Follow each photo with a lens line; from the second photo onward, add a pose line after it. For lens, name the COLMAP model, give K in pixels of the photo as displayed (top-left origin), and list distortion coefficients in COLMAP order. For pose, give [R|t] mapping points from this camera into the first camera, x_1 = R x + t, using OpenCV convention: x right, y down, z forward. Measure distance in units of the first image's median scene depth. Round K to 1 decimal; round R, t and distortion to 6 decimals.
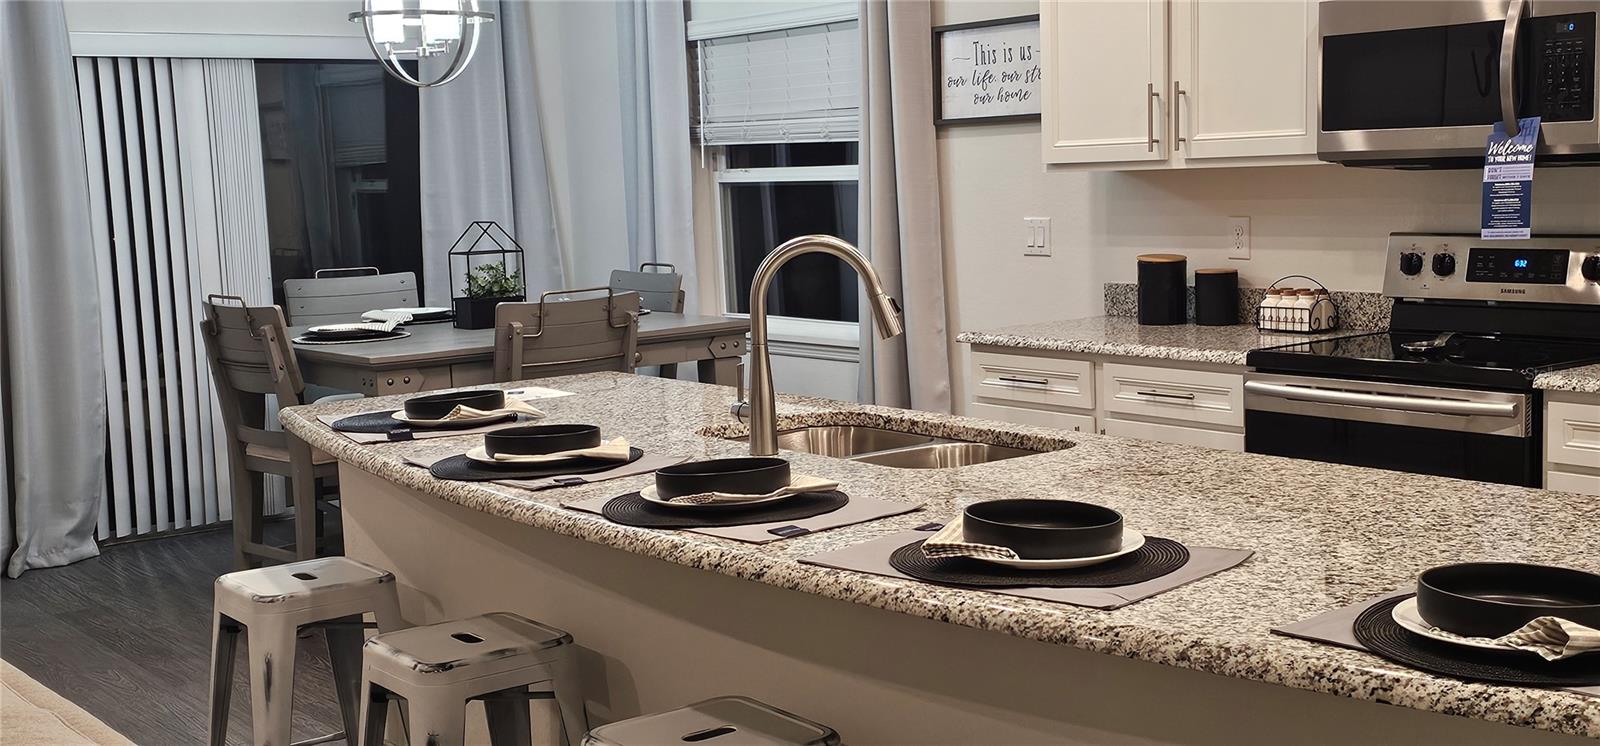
lens RADIAL K [[1898.4, 0, 805.0], [0, 1898.4, 377.5], [0, 0, 1]] dist [0.187152, -0.562206]
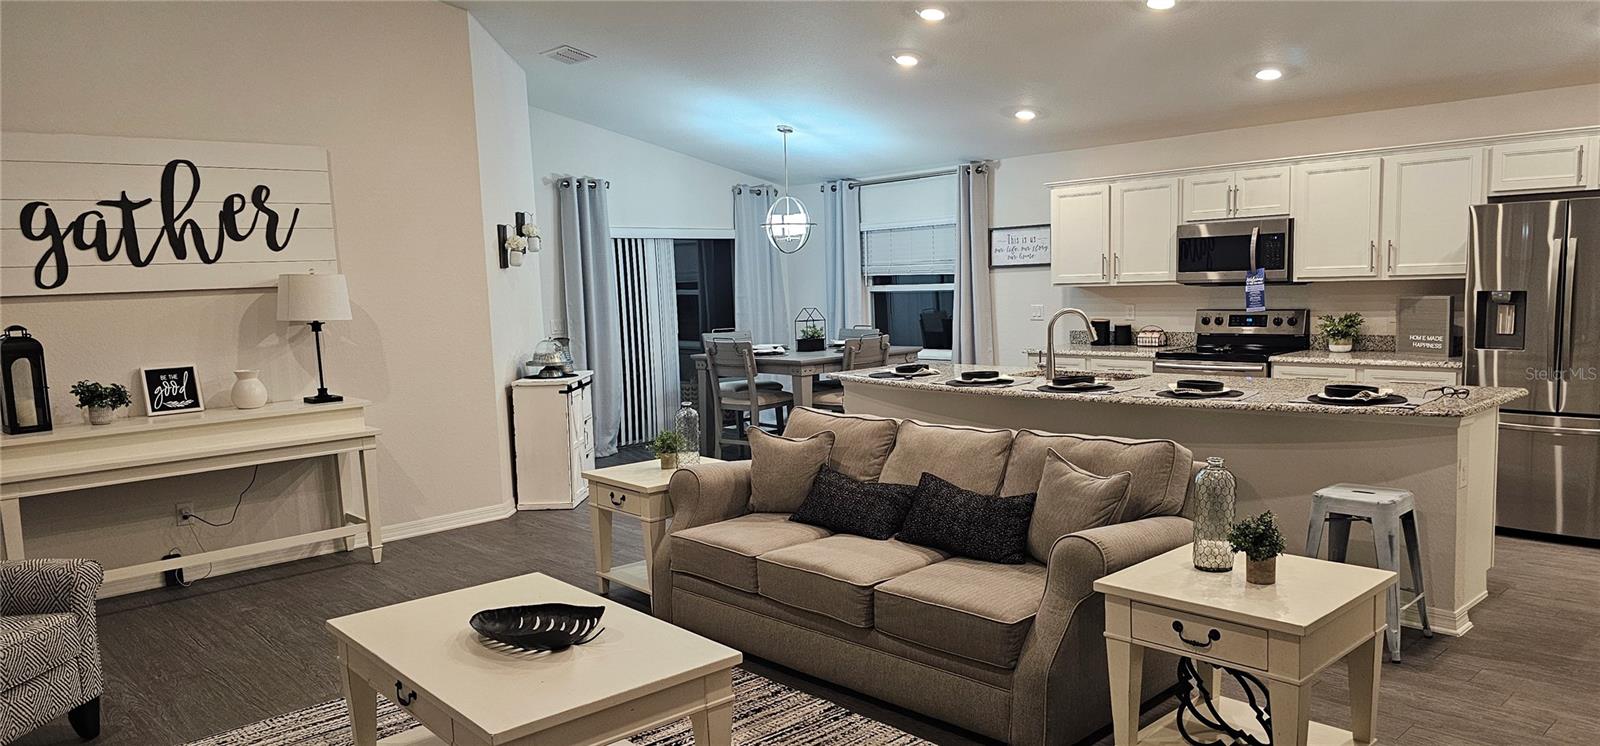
lens RADIAL K [[1100.1, 0, 777.6], [0, 1100.1, 377.0], [0, 0, 1]] dist [-0.001405, -0.000721]
pose [[0.996294, -0.007788, 0.085654, -0.332435], [0.009961, 0.999639, -0.024969, 0.041796], [-0.085429, 0.025730, 0.996012, -0.391756]]
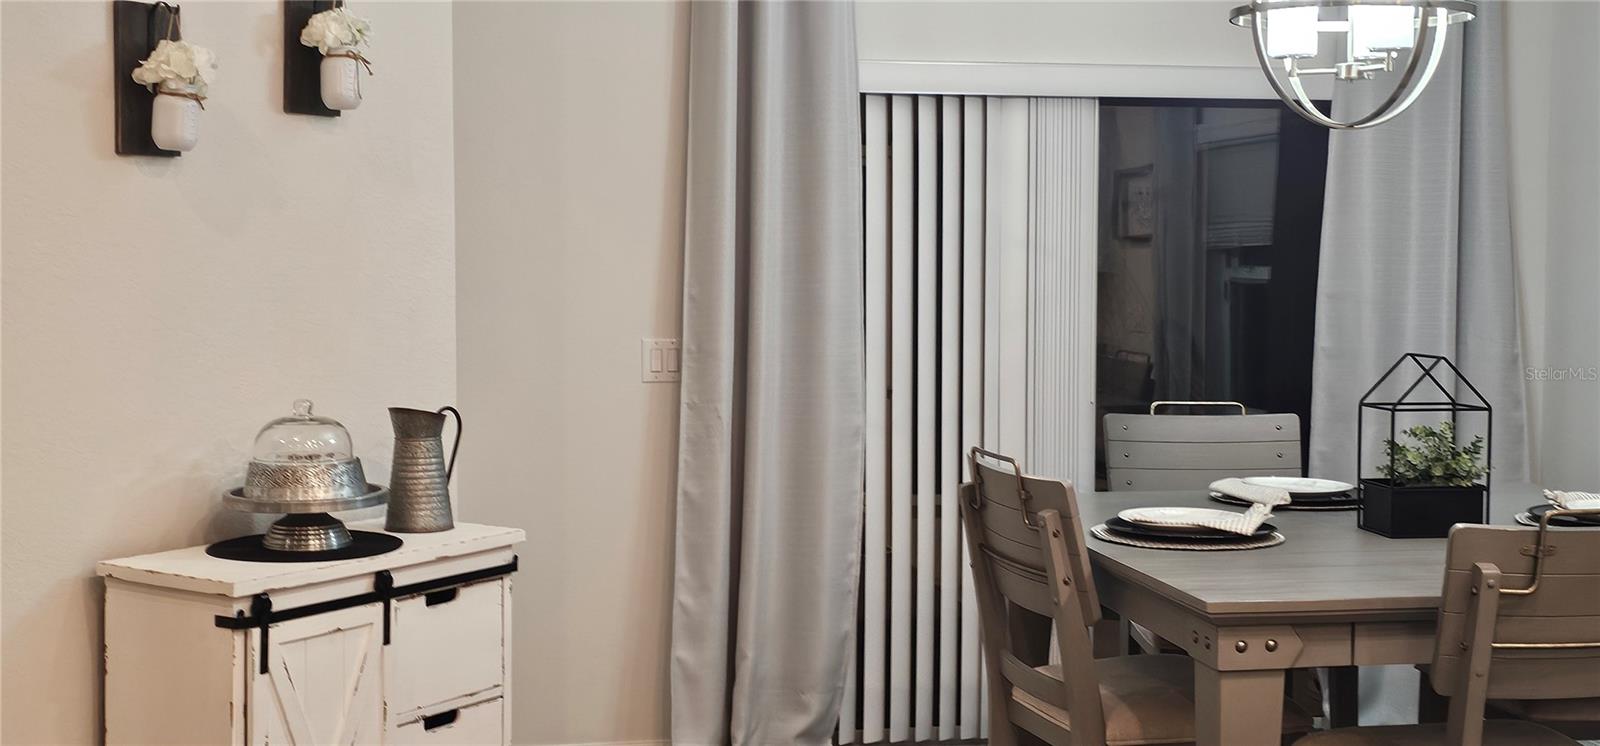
lens RADIAL K [[1898.4, 0, 805.0], [0, 1898.4, 377.5], [0, 0, 1]] dist [0.187152, -0.562206]
pose [[0.897717, 0.069527, -0.435053, -0.081192], [-0.086413, 0.996076, -0.019125, -0.046851], [0.432016, 0.054763, 0.900202, 0.382078]]
